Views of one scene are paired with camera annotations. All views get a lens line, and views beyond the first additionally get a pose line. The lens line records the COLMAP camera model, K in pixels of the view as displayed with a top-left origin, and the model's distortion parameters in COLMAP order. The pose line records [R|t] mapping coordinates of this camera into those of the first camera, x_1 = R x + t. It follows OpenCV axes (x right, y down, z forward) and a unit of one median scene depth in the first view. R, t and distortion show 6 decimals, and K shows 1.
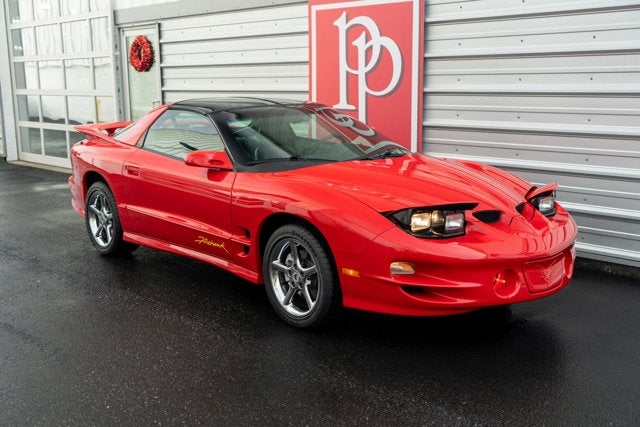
lens RADIAL K [[753.8, 0, 330.7], [0, 753.8, 230.5], [0, 0, 1]] dist [0.040740, 0.000000]
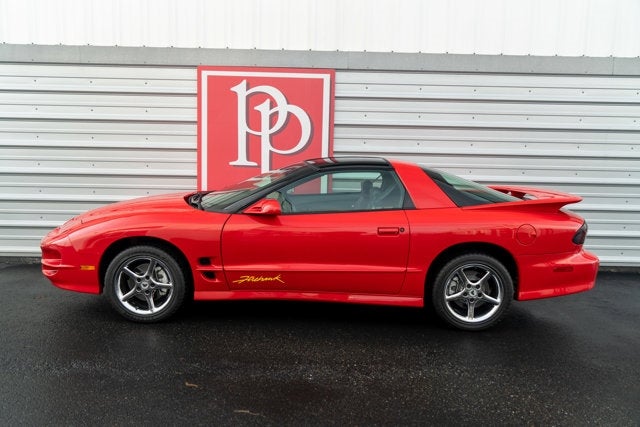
lens RADIAL K [[607.8, 0, 331.7], [0, 607.8, 219.9], [0, 0, 1]] dist [-0.002162, 0.000000]
pose [[0.689348, -0.073277, 0.720715, -0.572430], [0.116908, 0.993083, -0.010850, -0.058438], [-0.714935, 0.091737, 0.693147, 0.305071]]
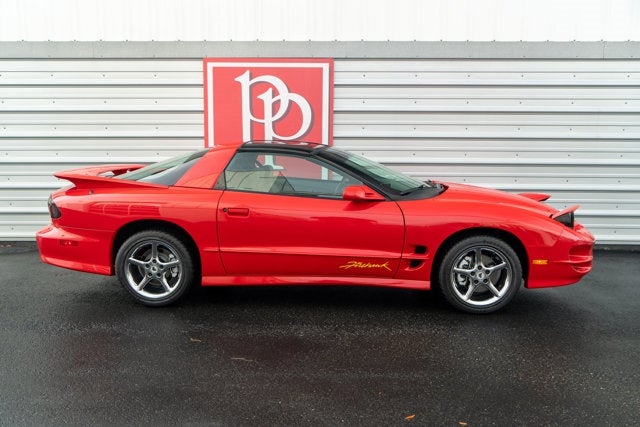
lens RADIAL K [[607.8, 0, 326.3], [0, 607.8, 218.0], [0, 0, 1]] dist [-0.002162, 0.000000]
pose [[0.709644, -0.092375, 0.698478, -0.595021], [0.129534, 0.991575, -0.000467, -0.044158], [-0.692550, 0.090808, 0.715631, 0.258329]]
